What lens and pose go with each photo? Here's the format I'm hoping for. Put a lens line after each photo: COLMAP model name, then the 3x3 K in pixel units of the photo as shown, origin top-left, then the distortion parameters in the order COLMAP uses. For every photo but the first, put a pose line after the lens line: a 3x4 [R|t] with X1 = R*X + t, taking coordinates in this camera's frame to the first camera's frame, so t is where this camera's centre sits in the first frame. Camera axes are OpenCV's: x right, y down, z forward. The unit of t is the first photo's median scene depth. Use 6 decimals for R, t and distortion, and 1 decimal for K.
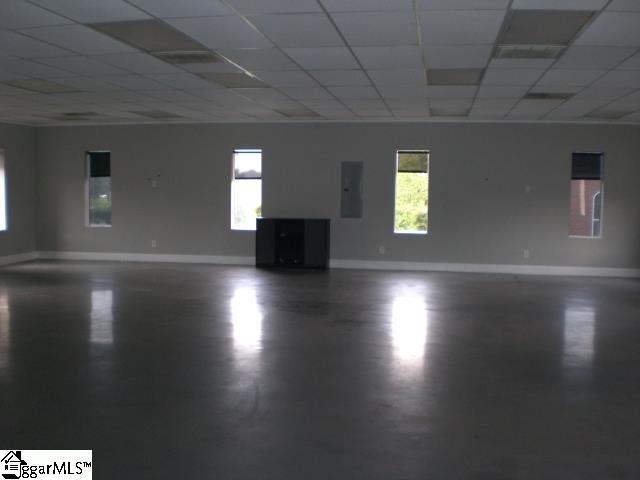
lens RADIAL K [[713.2, 0, 320.2], [0, 713.2, 240.9], [0, 0, 1]] dist [-0.096658, 0.000000]
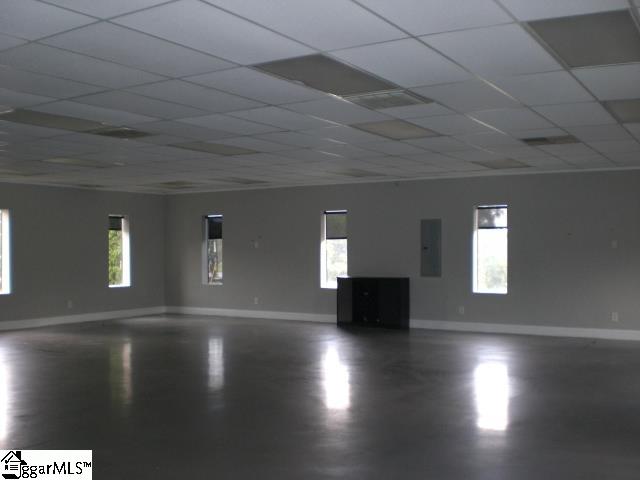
lens RADIAL K [[713.2, 0, 319.9], [0, 713.2, 239.5], [0, 0, 1]] dist [-0.096658, 0.000000]
pose [[0.931001, -0.019909, -0.364474, 0.256595], [-0.008492, 0.997060, -0.076154, -0.007535], [0.364918, 0.073995, 0.928095, 0.040430]]
